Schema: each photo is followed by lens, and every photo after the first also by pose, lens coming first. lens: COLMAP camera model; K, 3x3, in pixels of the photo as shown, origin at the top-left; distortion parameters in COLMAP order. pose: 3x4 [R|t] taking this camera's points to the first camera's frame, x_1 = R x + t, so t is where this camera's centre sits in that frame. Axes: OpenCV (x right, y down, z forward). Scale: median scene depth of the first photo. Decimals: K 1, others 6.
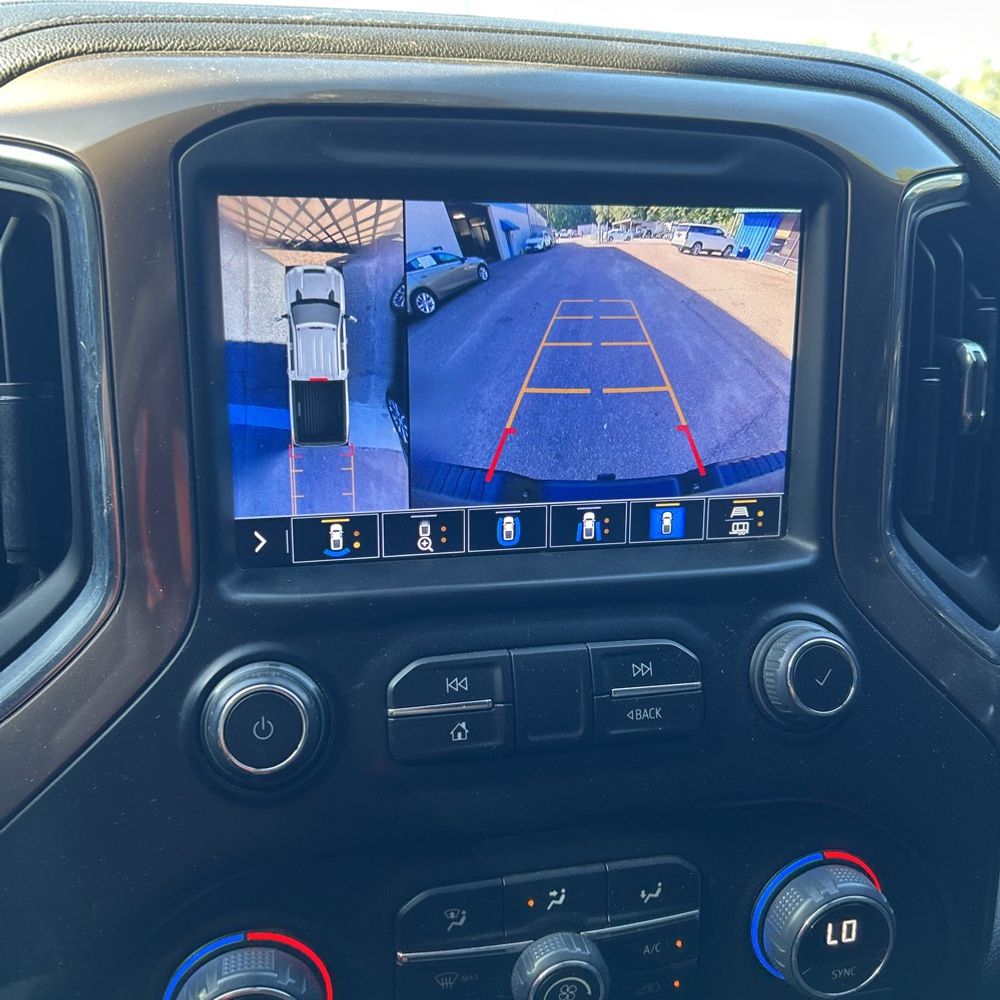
lens RADIAL K [[1066.4, 0, 500.1], [0, 1066.4, 498.9], [0, 0, 1]] dist [0.034180, 0.000000]
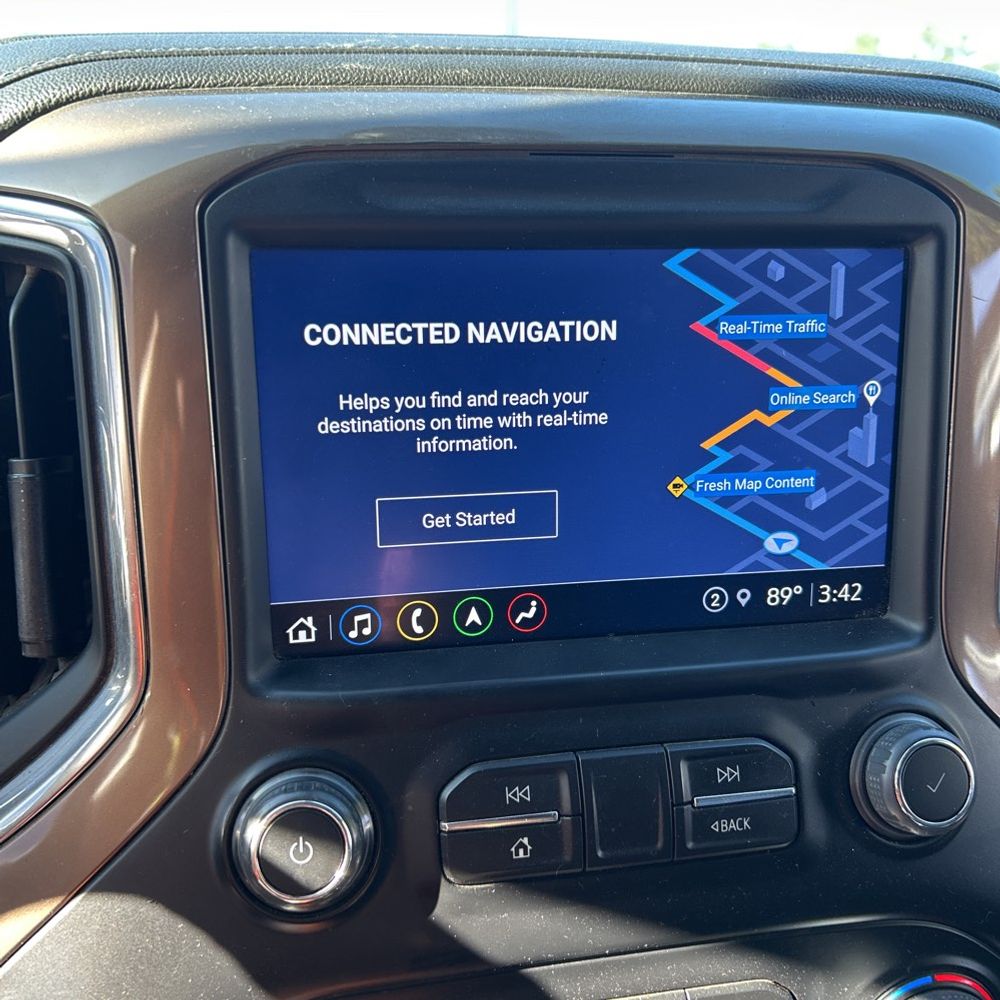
lens RADIAL K [[1066.4, 0, 501.3], [0, 1066.4, 500.3], [0, 0, 1]] dist [0.034180, 0.000000]
pose [[0.998942, -0.004929, -0.045724, -0.012216], [0.004804, 0.999984, -0.002847, -0.065467], [0.045737, 0.002625, 0.998950, 0.110198]]
